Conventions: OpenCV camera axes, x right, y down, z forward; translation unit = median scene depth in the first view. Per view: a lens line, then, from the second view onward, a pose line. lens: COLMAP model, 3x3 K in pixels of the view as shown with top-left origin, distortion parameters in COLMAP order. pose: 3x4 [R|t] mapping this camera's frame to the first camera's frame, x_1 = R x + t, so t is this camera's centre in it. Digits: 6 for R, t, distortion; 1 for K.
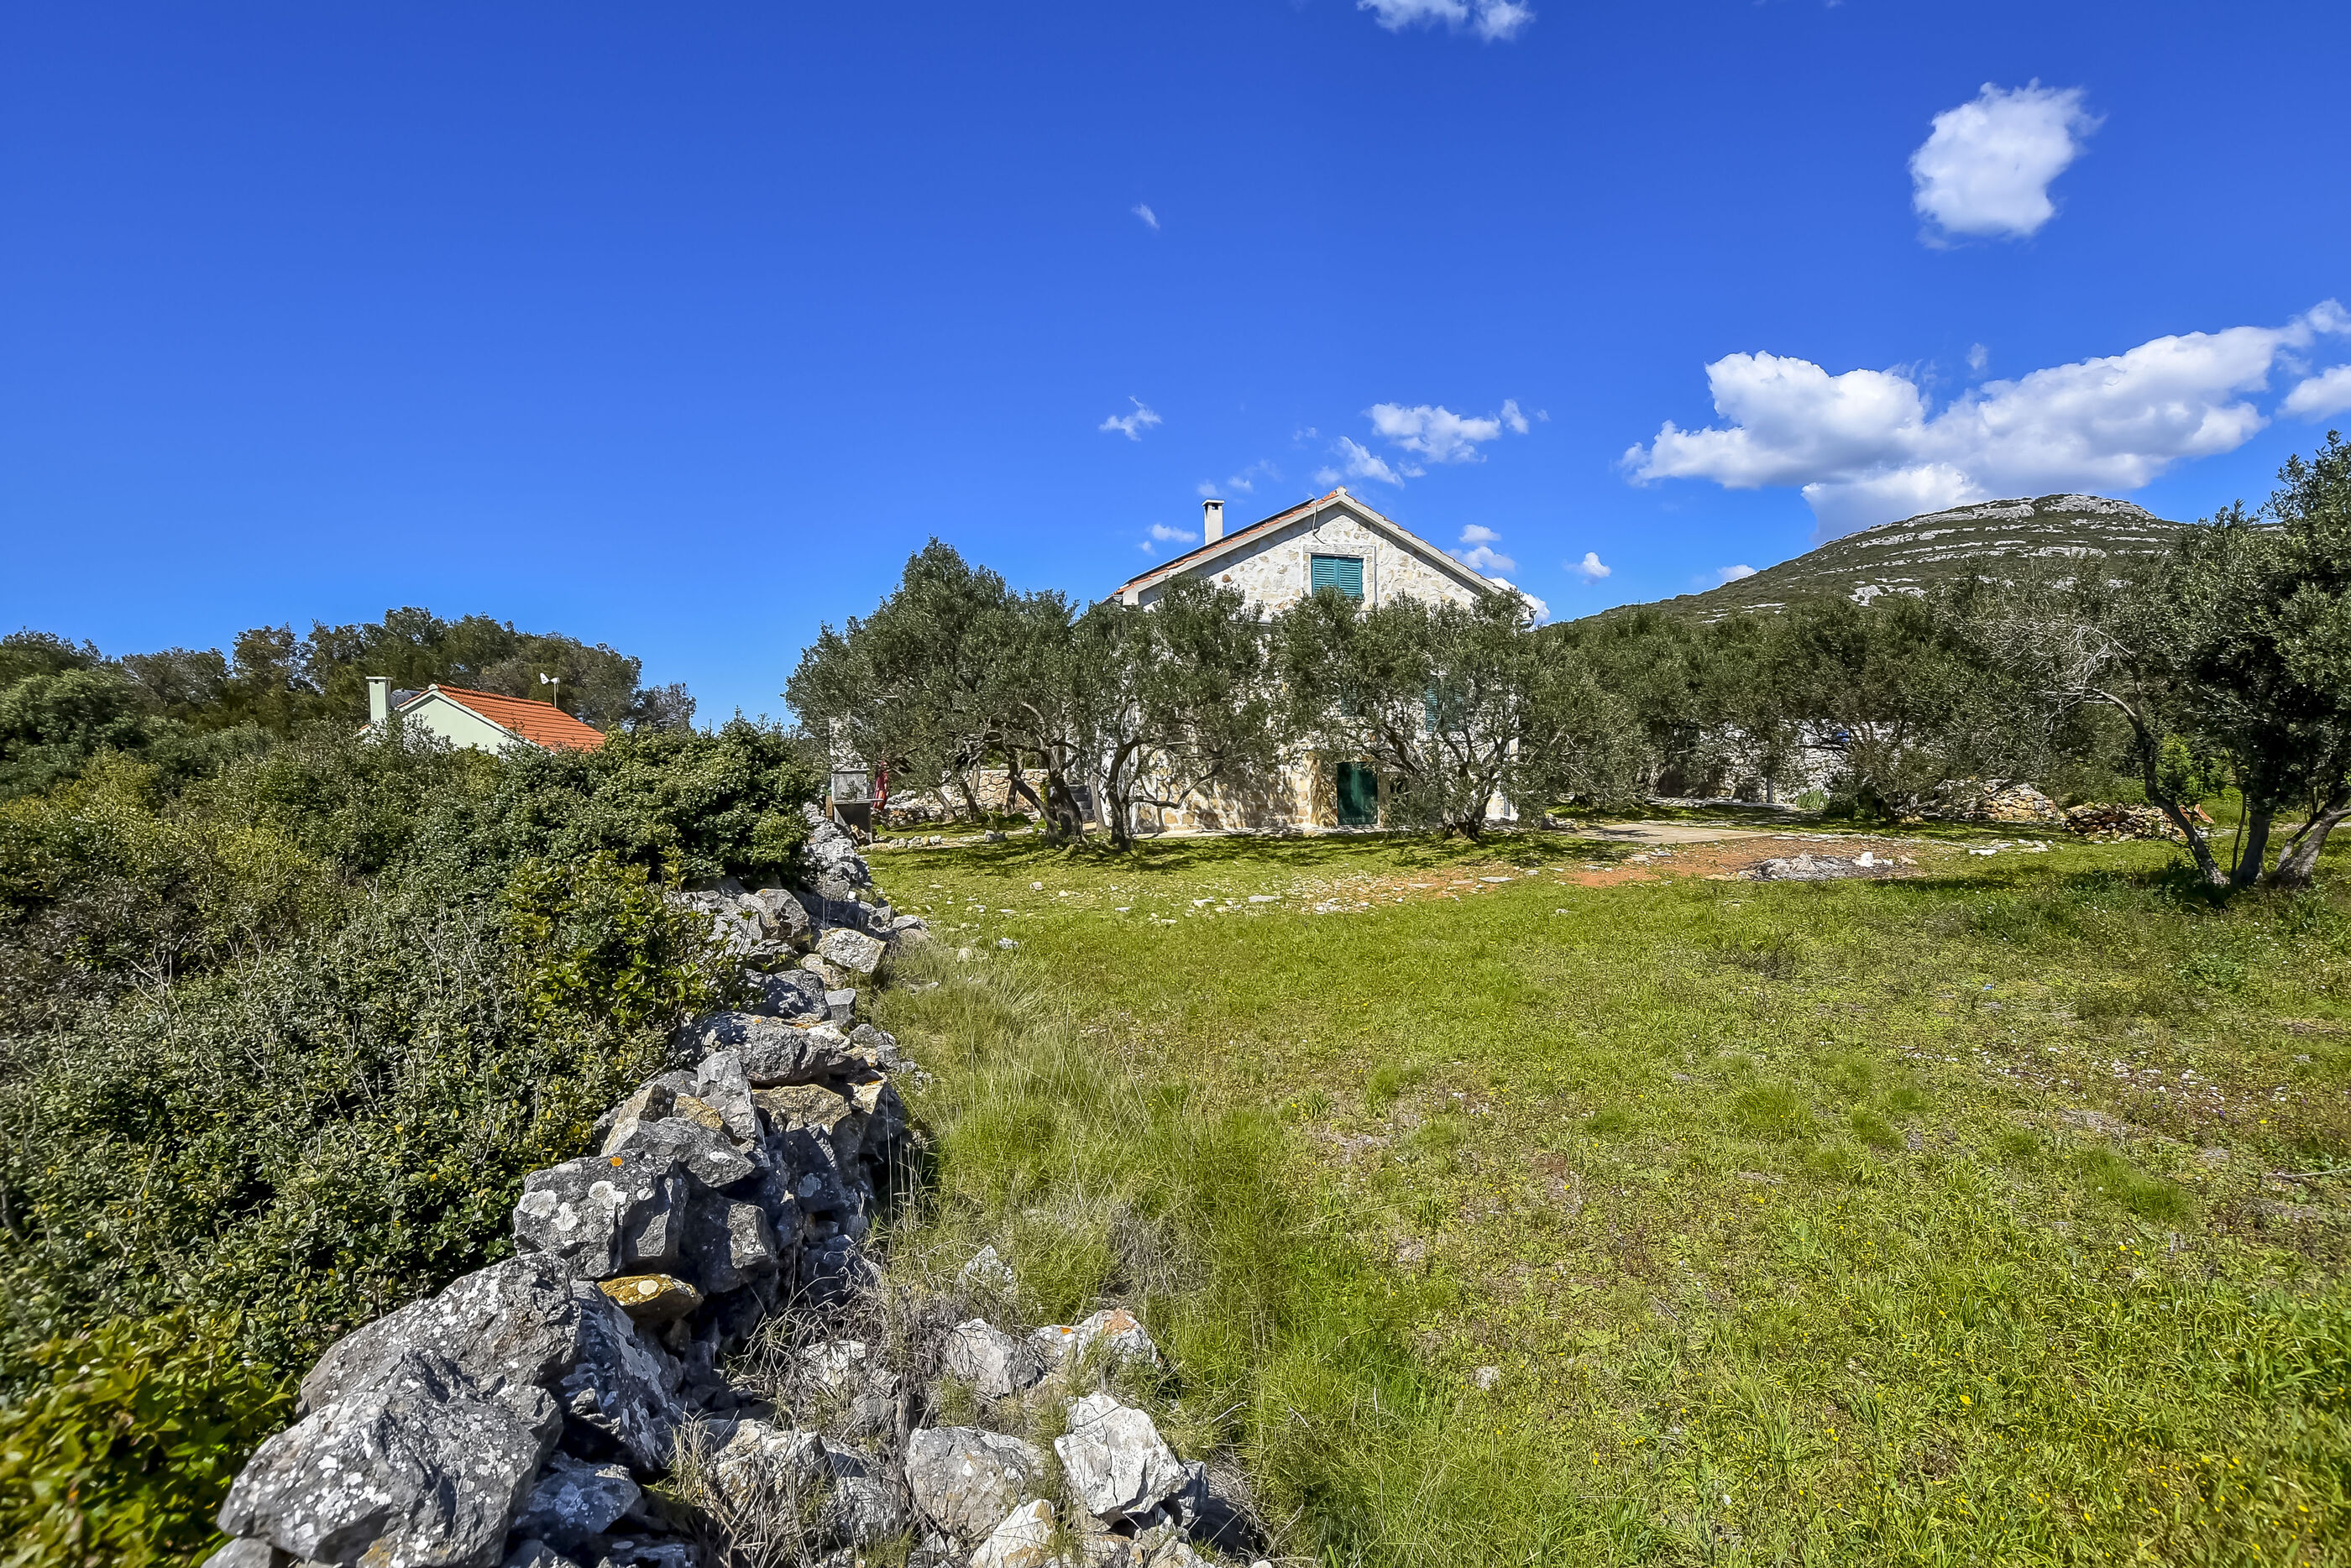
lens RADIAL K [[1031.9, 0, 1180.0], [0, 1031.9, 783.9], [0, 0, 1]] dist [-0.042392, 0.006896]
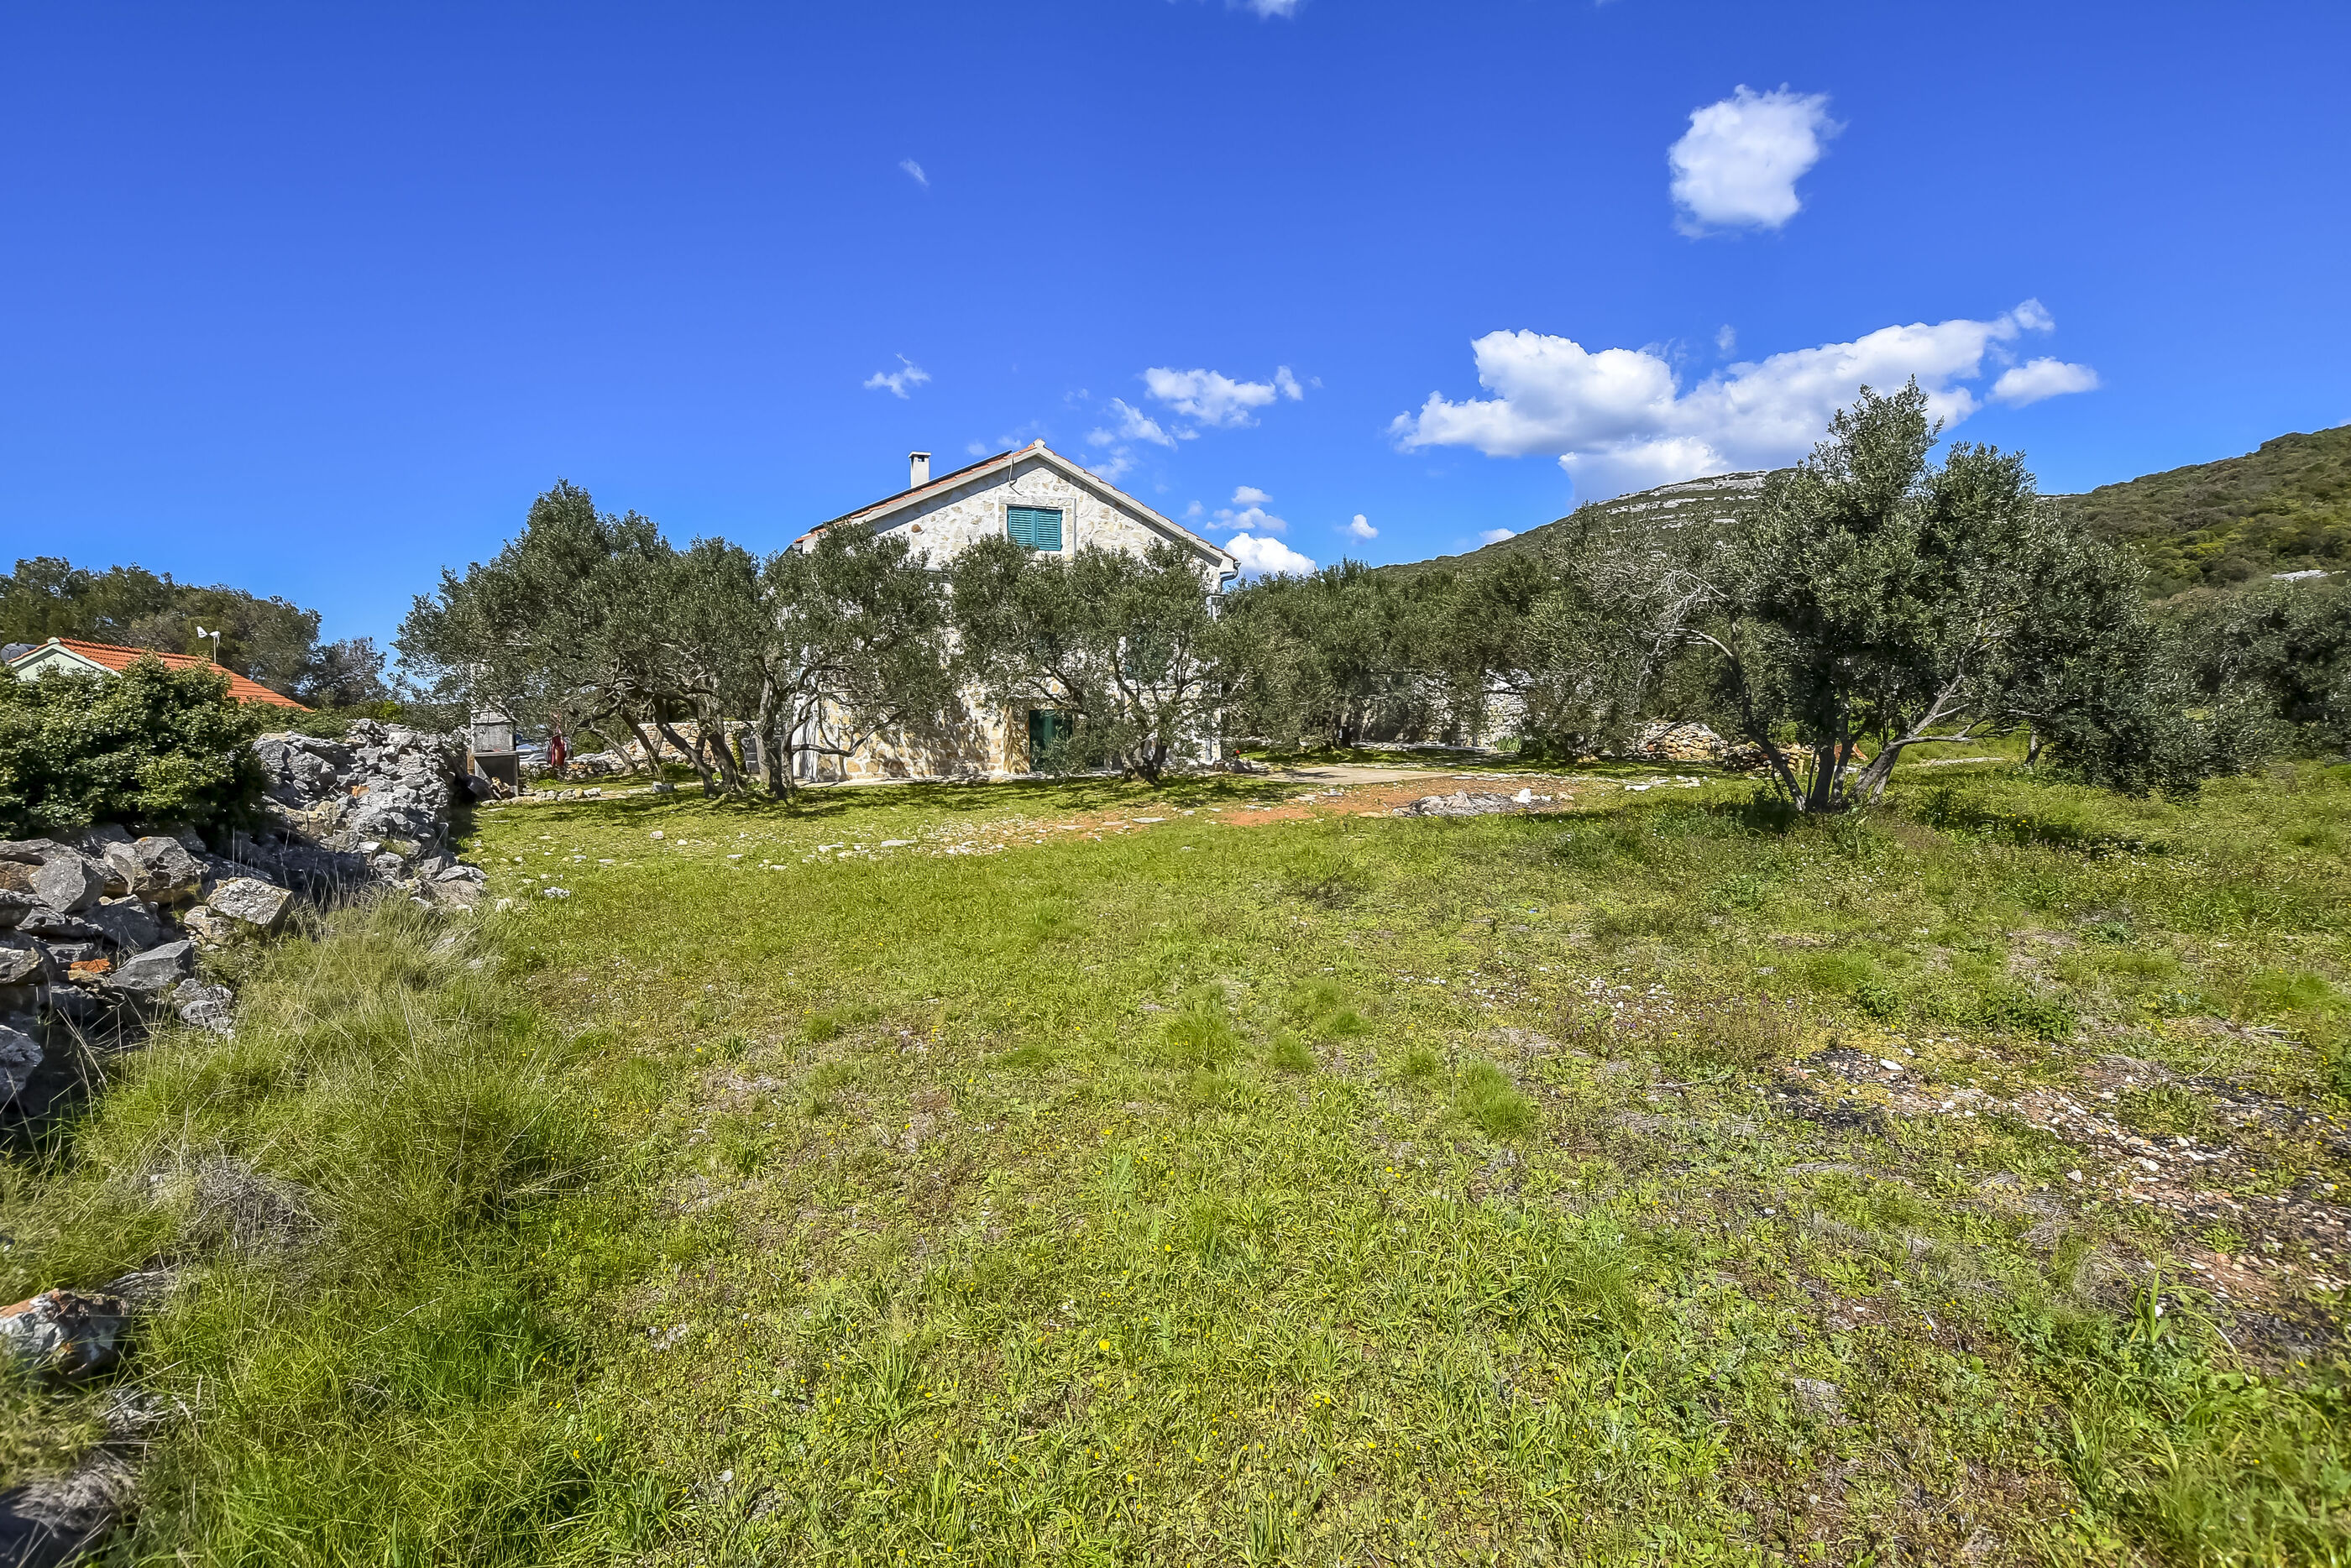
lens RADIAL K [[979.6, 0, 1171.1], [0, 979.6, 777.6], [0, 0, 1]] dist [-0.037217, 0.005921]
pose [[0.994096, -0.017096, 0.107153, 0.176469], [0.013395, 0.999292, 0.035166, 0.012821], [-0.107678, -0.033523, 0.993620, 0.018839]]
